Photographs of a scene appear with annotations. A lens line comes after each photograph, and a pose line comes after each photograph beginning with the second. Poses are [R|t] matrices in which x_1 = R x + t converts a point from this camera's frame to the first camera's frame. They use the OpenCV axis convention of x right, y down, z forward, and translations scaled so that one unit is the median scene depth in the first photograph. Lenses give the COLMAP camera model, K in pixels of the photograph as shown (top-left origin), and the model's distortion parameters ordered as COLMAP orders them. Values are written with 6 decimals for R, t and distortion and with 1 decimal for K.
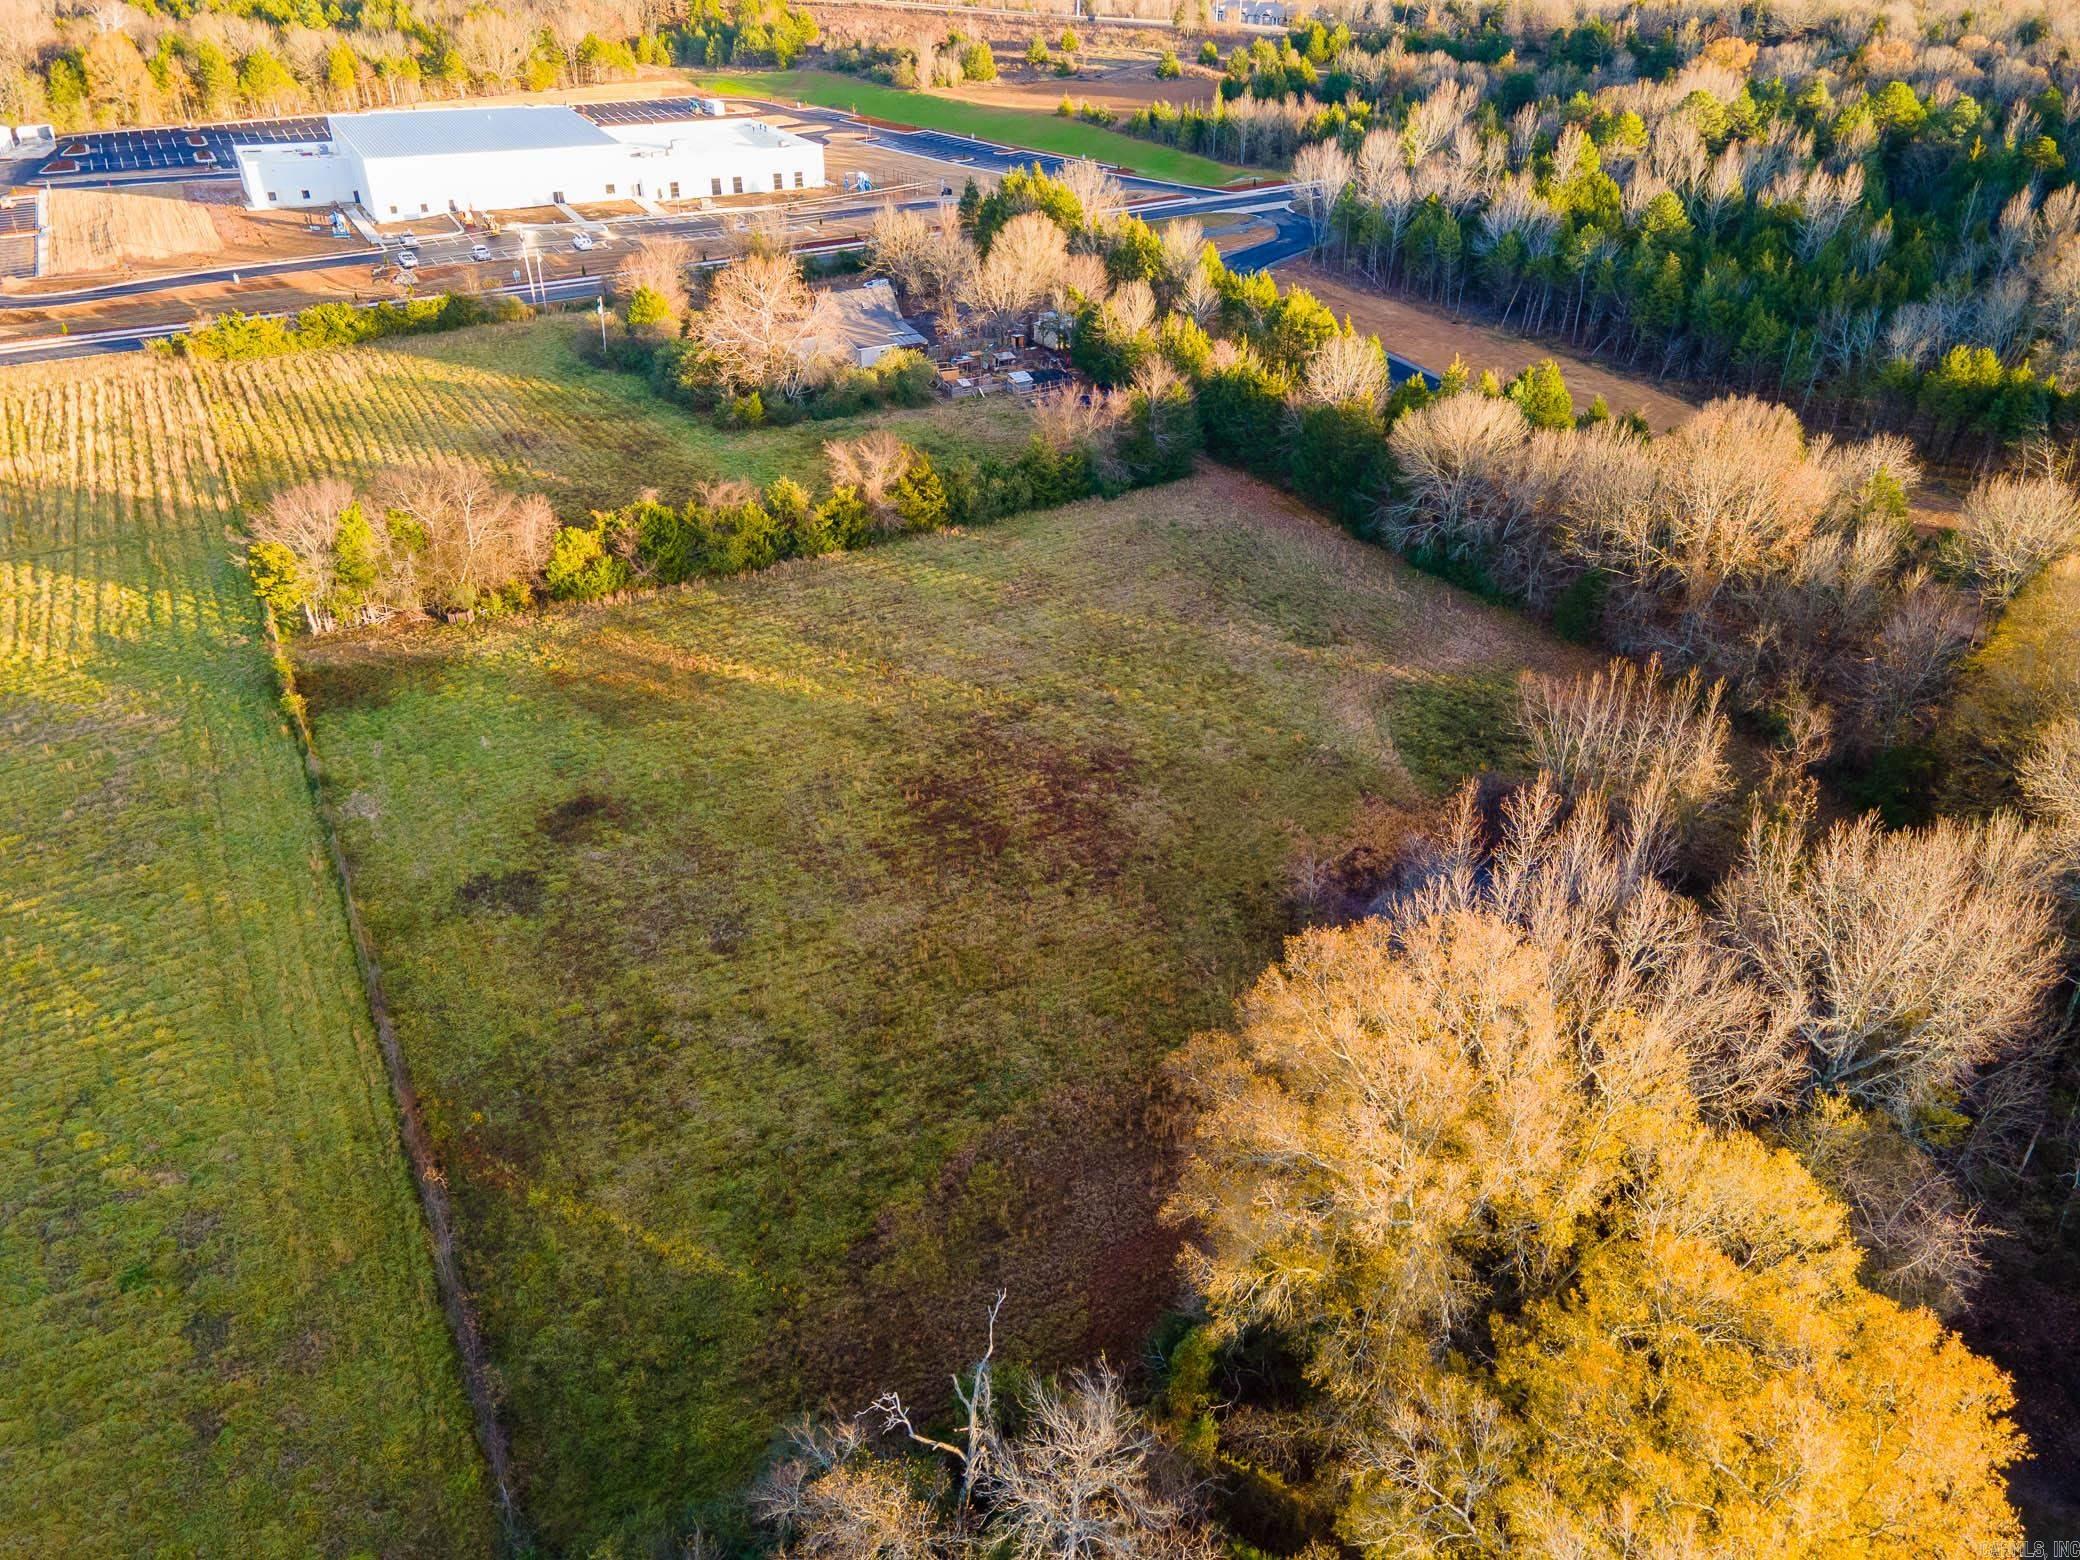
lens RADIAL K [[1515.5, 0, 1030.5], [0, 1515.5, 765.5], [0, 0, 1]] dist [0.039029, 0.019519]
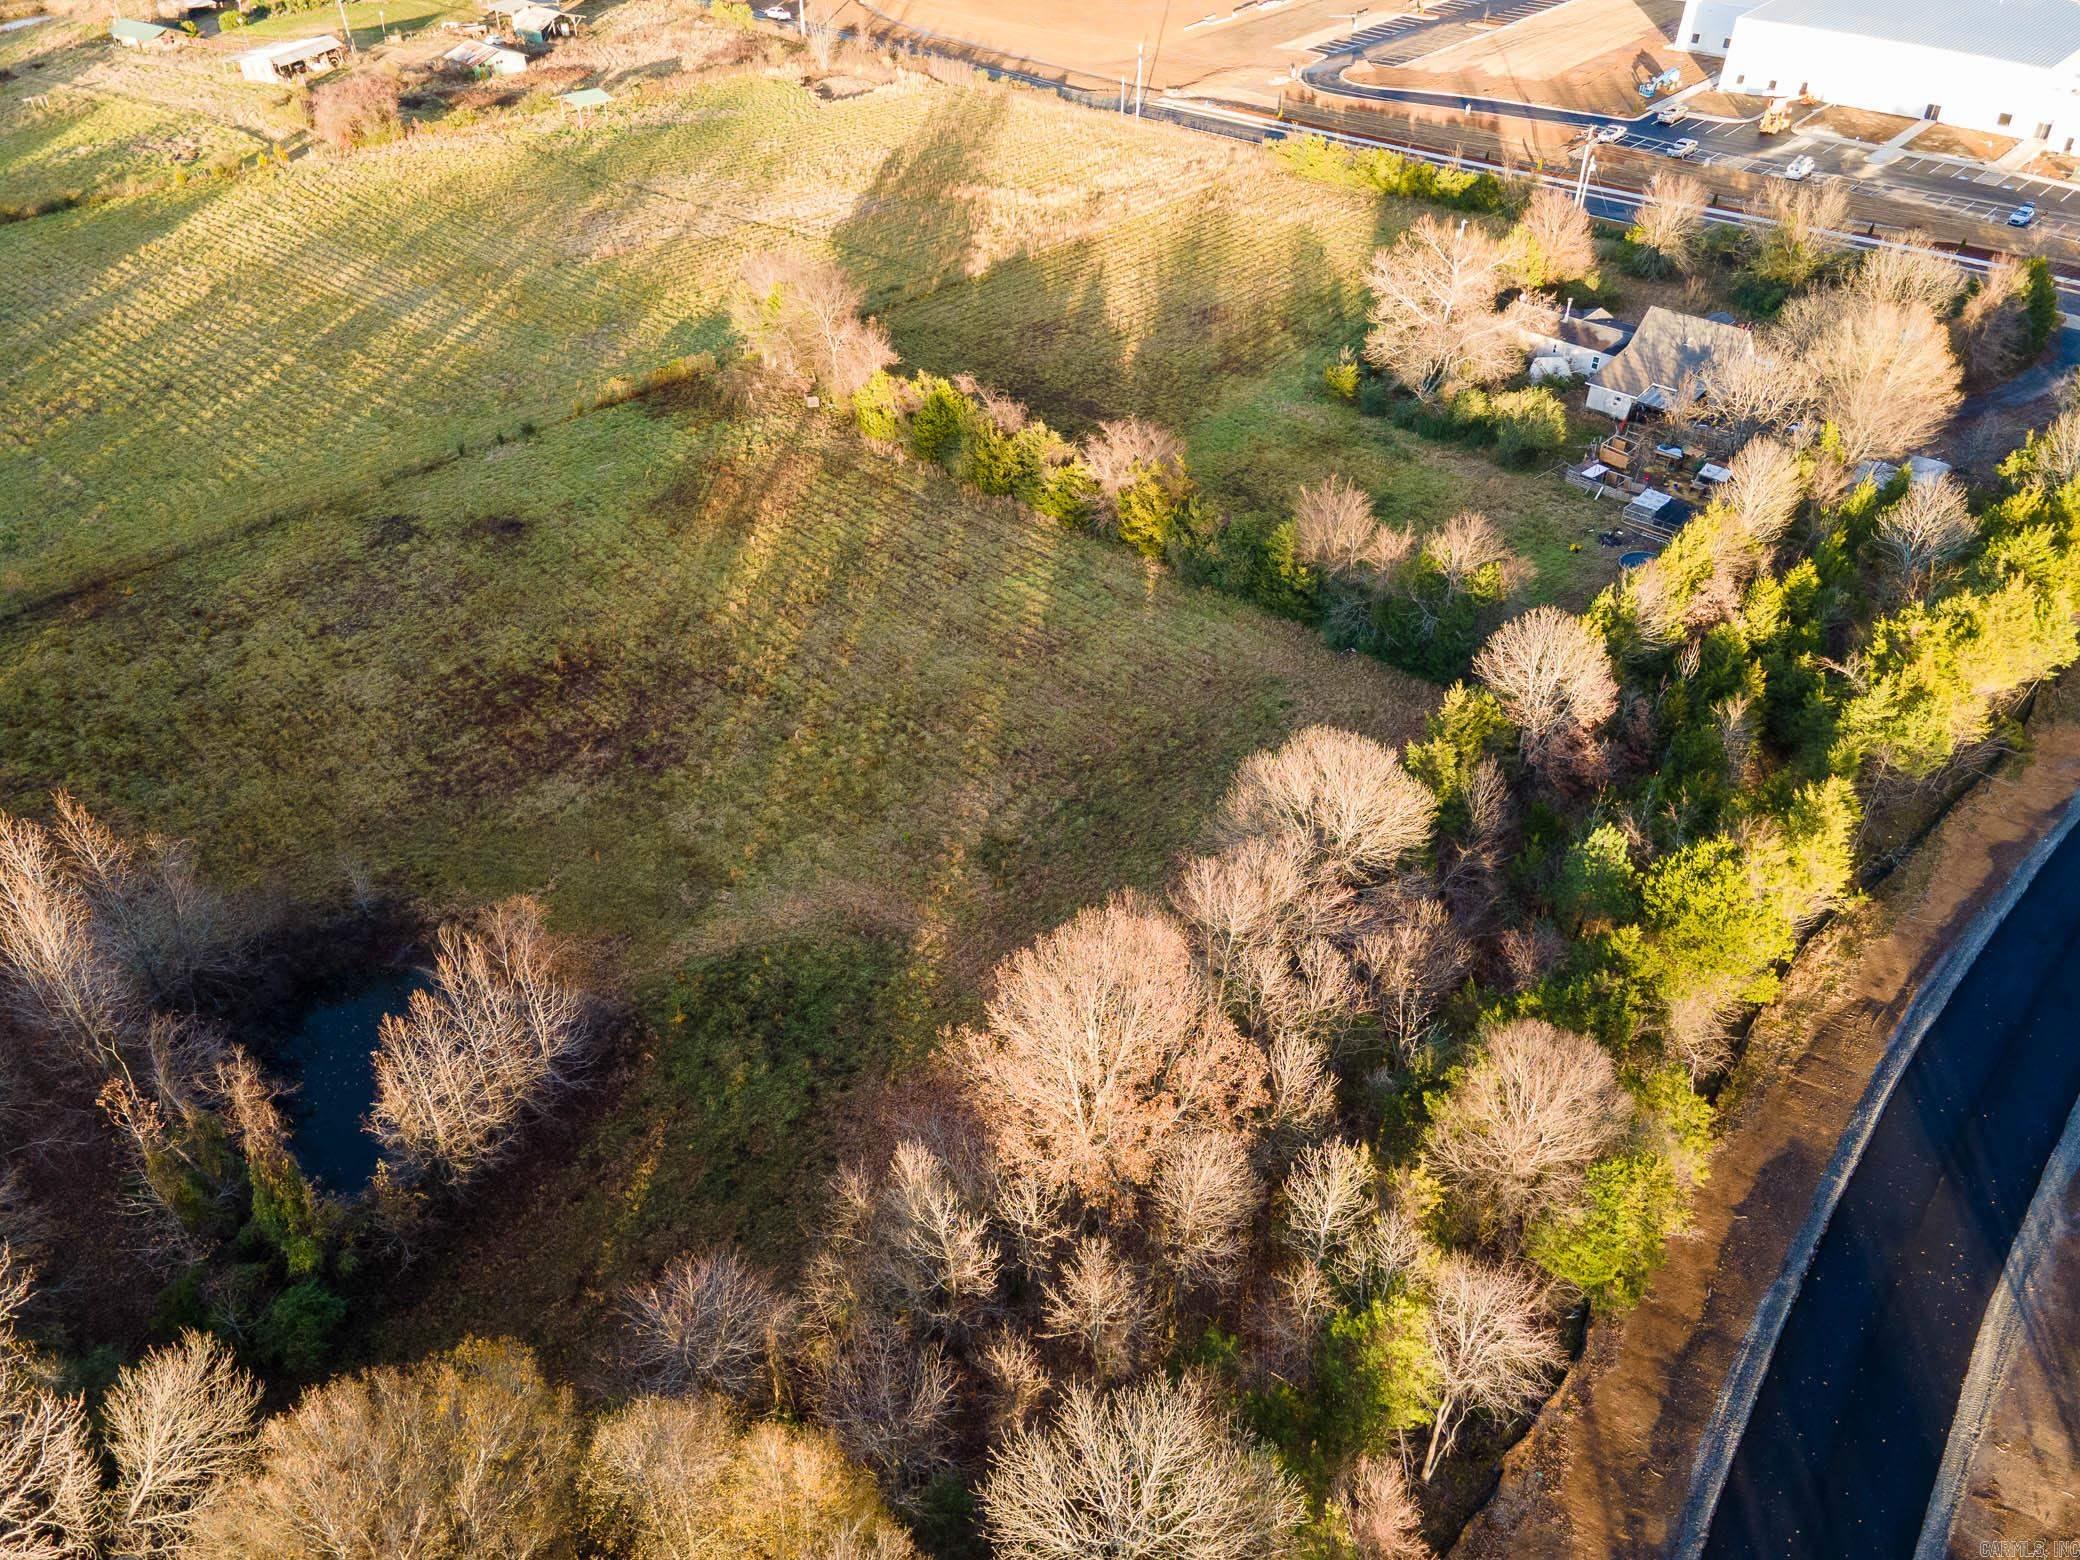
lens RADIAL K [[1515.5, 0, 1030.6], [0, 1515.5, 774.5], [0, 0, 1]] dist [0.039029, 0.019519]
pose [[0.303273, 0.587049, -0.750599, 0.701746], [-0.481723, 0.774082, 0.410779, -0.414824], [0.822173, 0.237003, 0.517553, 0.551223]]
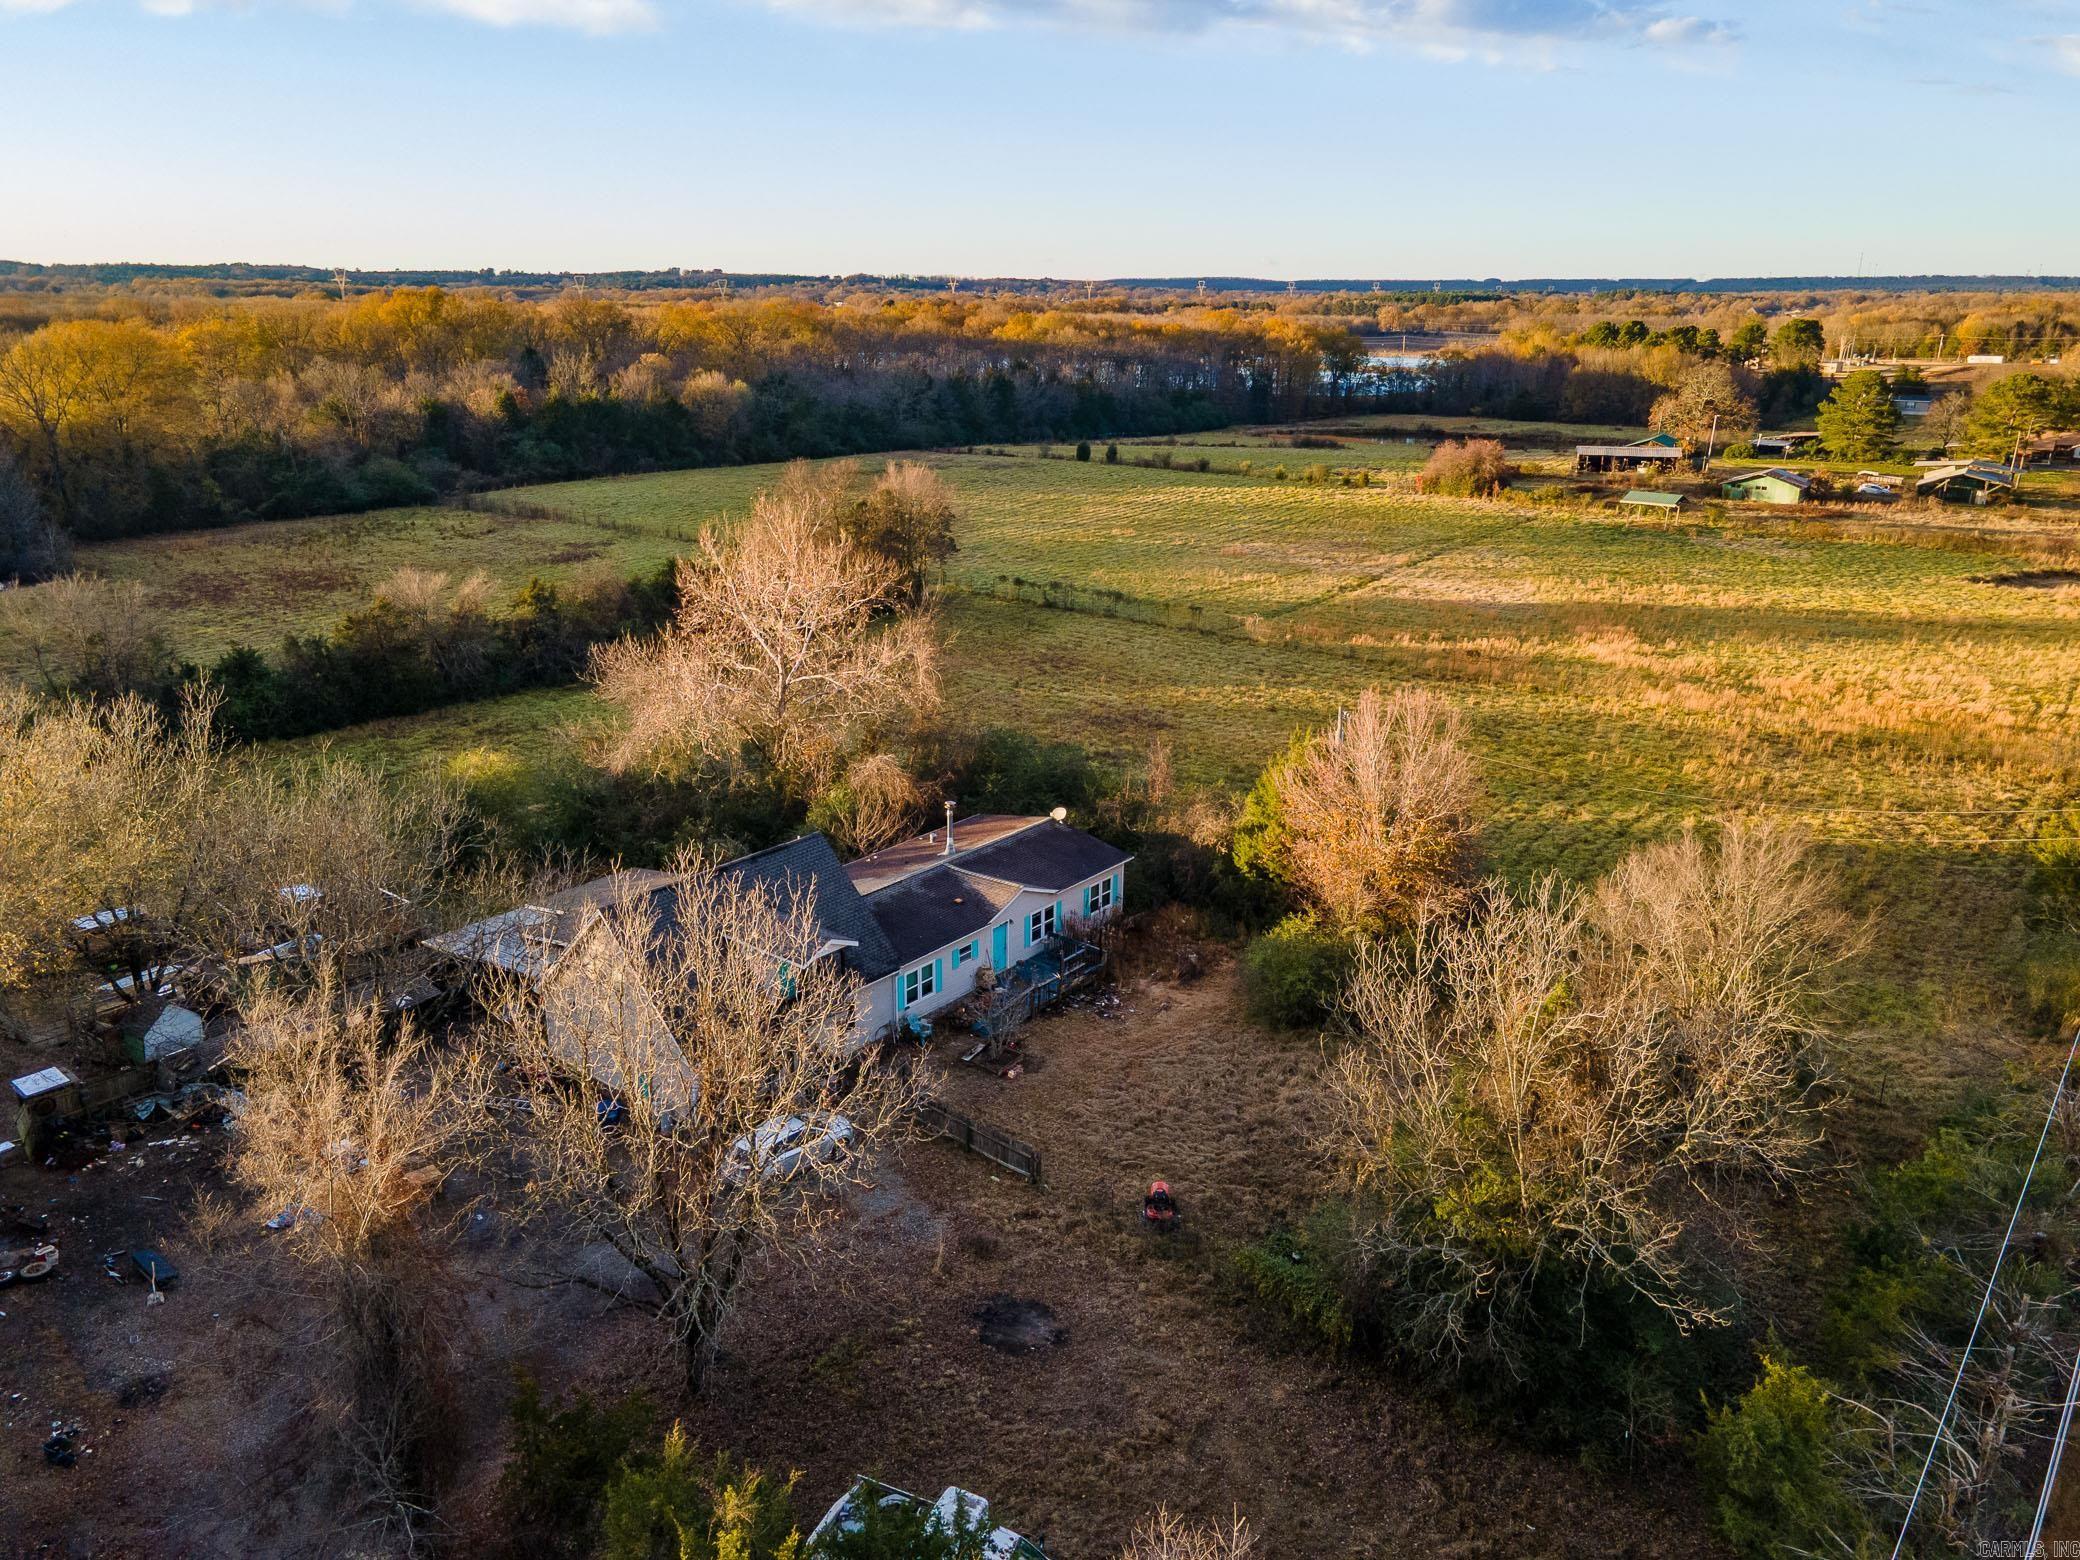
lens RADIAL K [[1515.5, 0, 1028.7], [0, 1515.5, 771.1], [0, 0, 1]] dist [0.039029, 0.019519]
pose [[-0.924471, 0.105963, -0.366231, -0.097522], [-0.201562, 0.679535, 0.705411, -0.750921], [0.323614, 0.725950, -0.606852, 1.670728]]
